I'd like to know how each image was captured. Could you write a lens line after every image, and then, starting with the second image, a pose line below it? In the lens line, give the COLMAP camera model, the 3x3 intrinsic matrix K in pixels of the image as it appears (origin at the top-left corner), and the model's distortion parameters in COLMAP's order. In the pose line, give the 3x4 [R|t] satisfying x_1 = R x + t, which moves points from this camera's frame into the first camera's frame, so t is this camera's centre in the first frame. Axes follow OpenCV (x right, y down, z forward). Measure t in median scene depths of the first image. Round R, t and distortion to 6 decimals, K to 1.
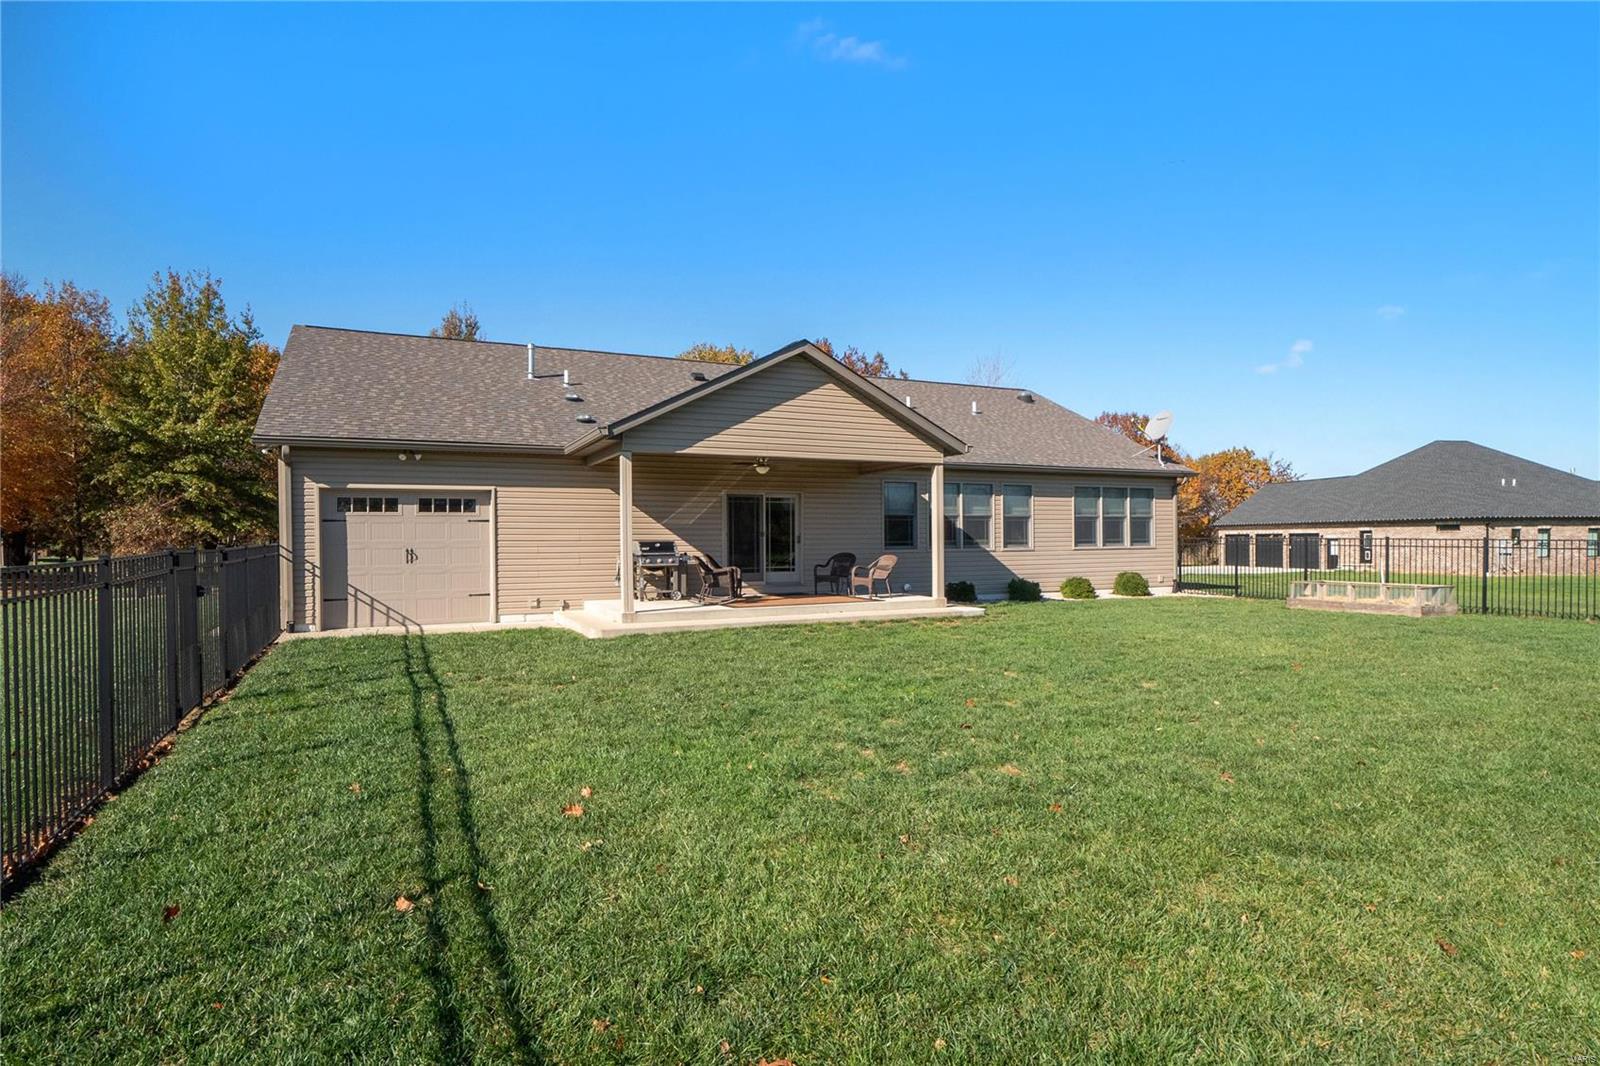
lens RADIAL K [[895.5, 0, 800.0], [0, 895.5, 533.0], [0, 0, 1]] dist [0.000241, 0.000032]
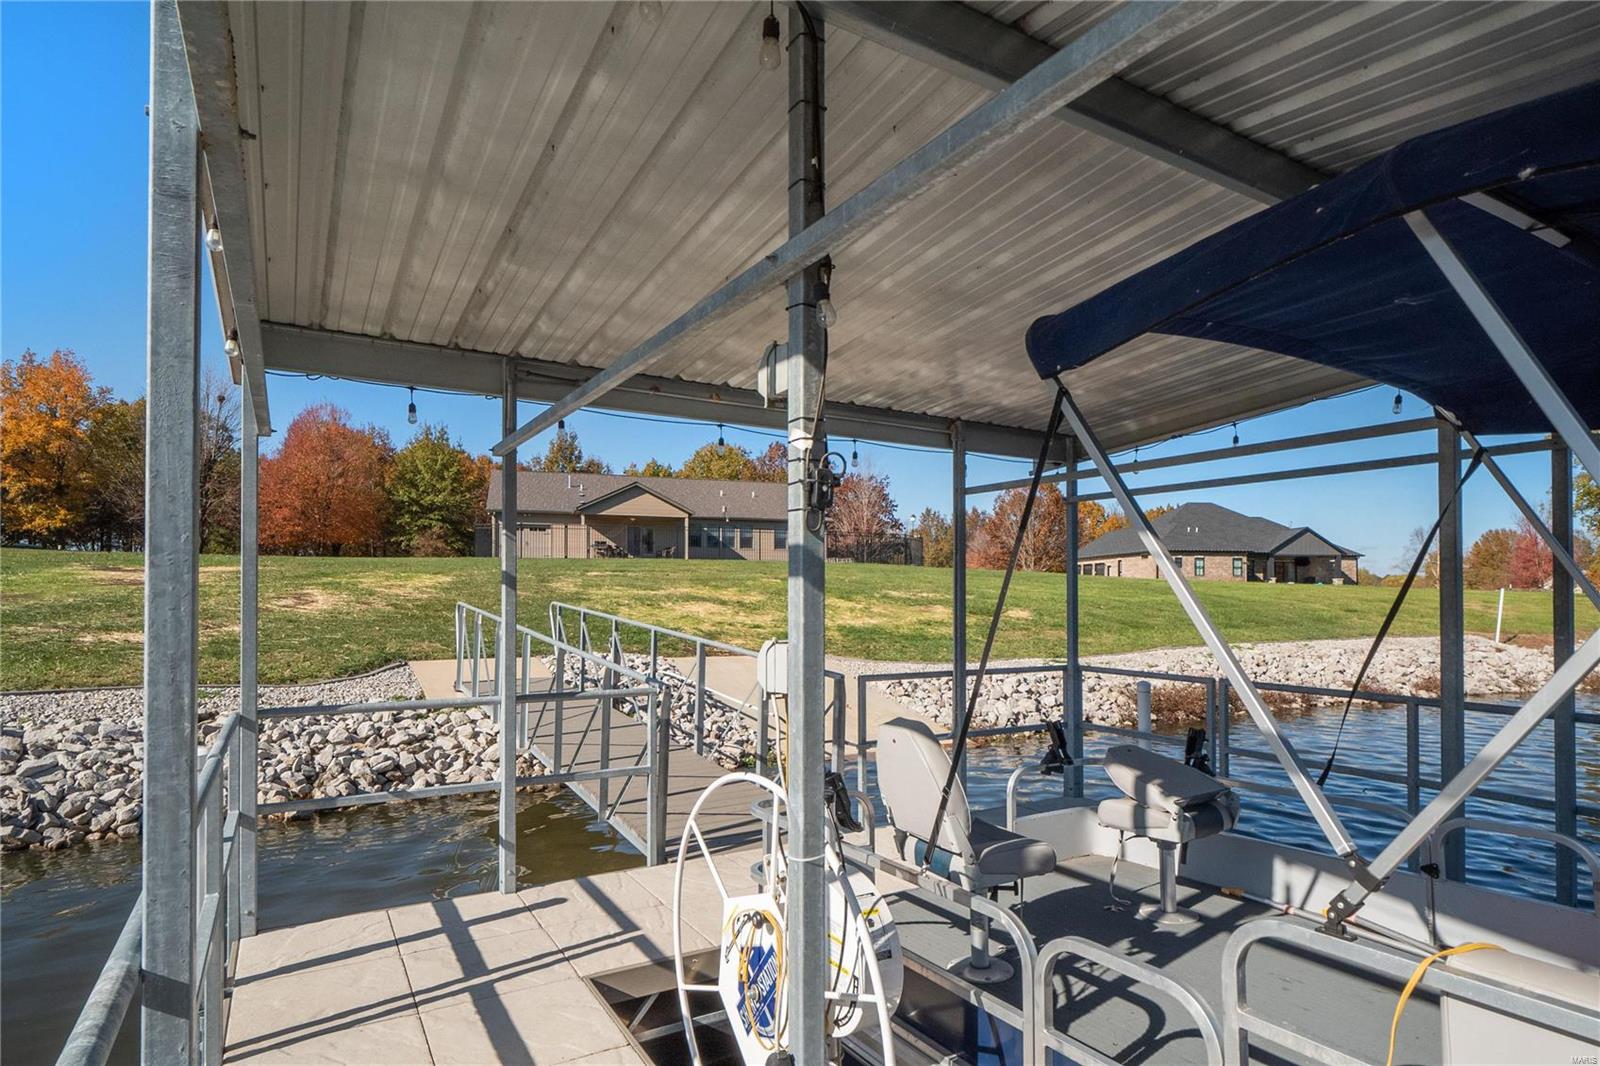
lens RADIAL K [[849.5, 0, 802.2], [0, 849.5, 569.6], [0, 0, 1]] dist [0.000399, 0.000024]
pose [[0.992459, 0.011668, -0.122023, 0.919100], [-0.013177, 0.999846, -0.011568, 0.133843], [0.121869, 0.013088, 0.992460, -1.904535]]
